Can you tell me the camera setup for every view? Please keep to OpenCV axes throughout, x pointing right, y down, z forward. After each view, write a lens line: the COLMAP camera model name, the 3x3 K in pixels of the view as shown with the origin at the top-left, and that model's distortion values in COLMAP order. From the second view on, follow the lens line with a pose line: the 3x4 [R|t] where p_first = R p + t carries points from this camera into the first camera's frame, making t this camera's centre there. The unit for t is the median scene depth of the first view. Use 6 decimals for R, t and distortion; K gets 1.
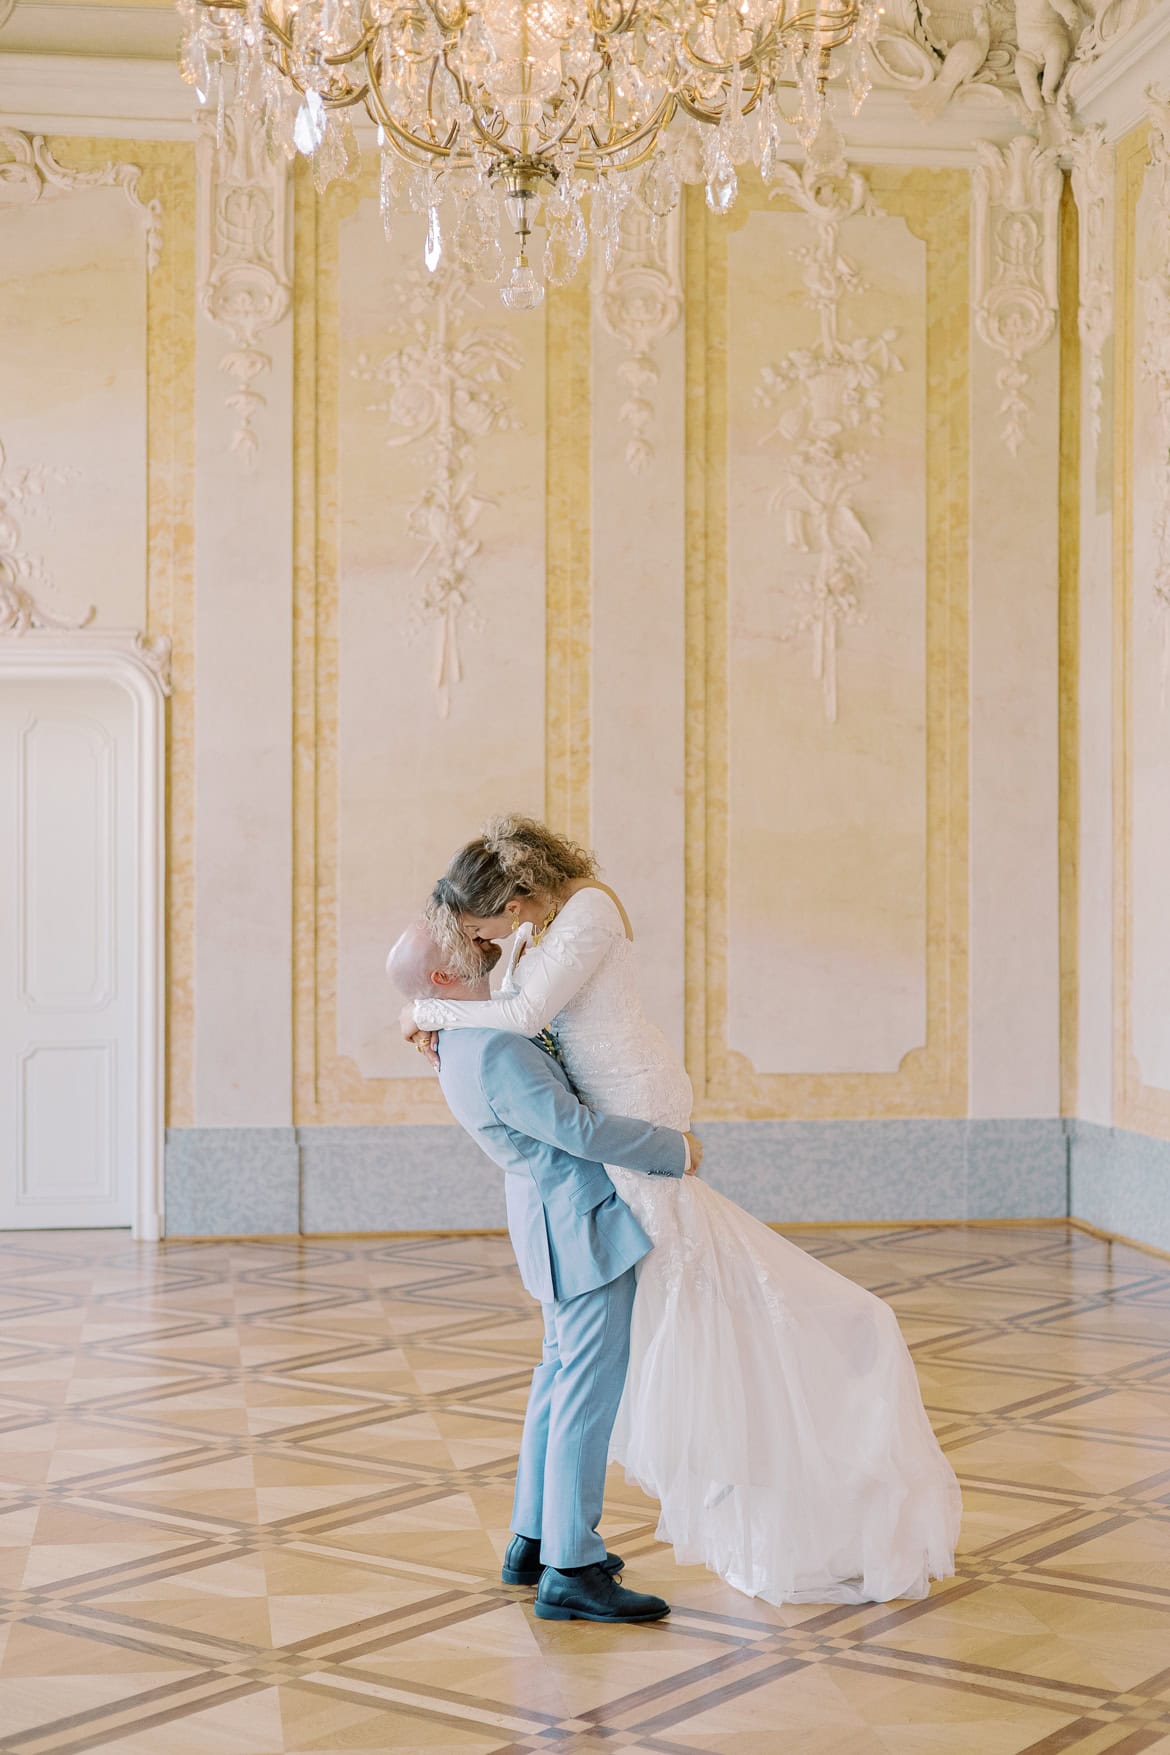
lens RADIAL K [[2690.6, 0, 604.4], [0, 2690.6, 875.9], [0, 0, 1]] dist [0.042438, 0.000000]
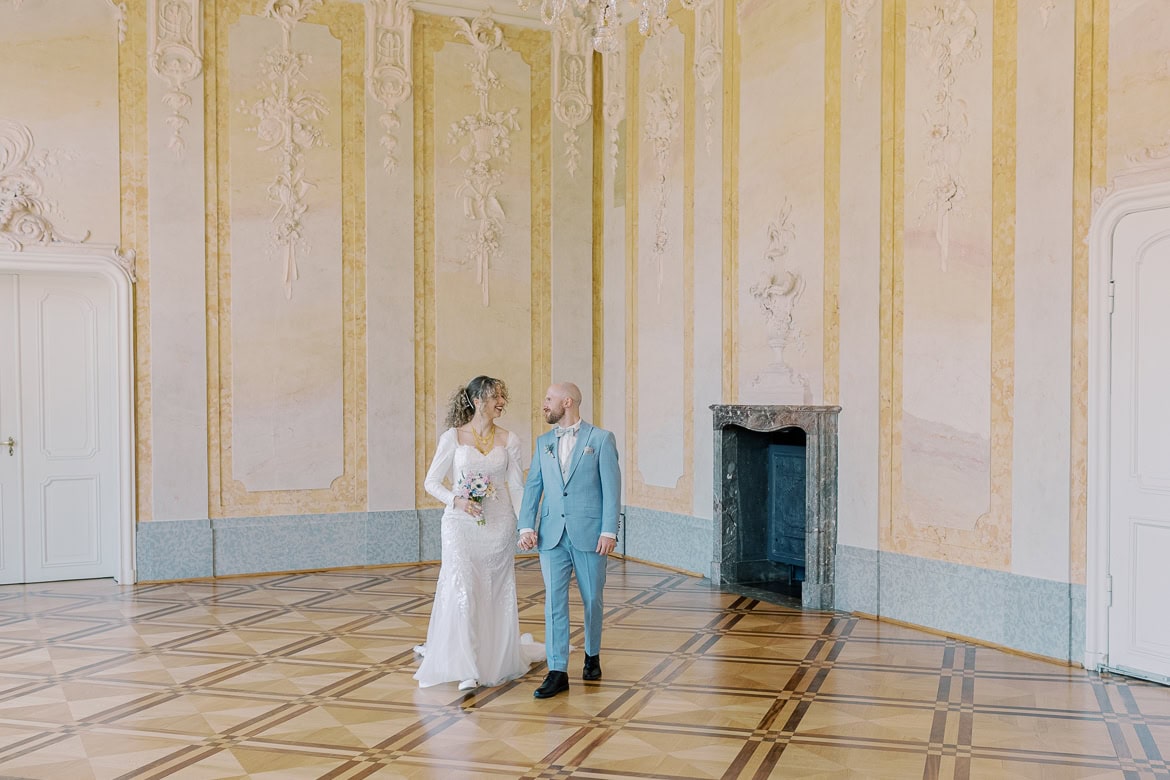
lens RADIAL K [[1244.0, 0, 617.4], [0, 1244.0, 435.3], [0, 0, 1]] dist [0.012806, 0.000000]
pose [[0.943749, -0.012121, 0.330439, -0.131639], [-0.000244, 0.999302, 0.037352, 0.003769], [-0.330661, -0.035332, 0.943088, 0.103136]]
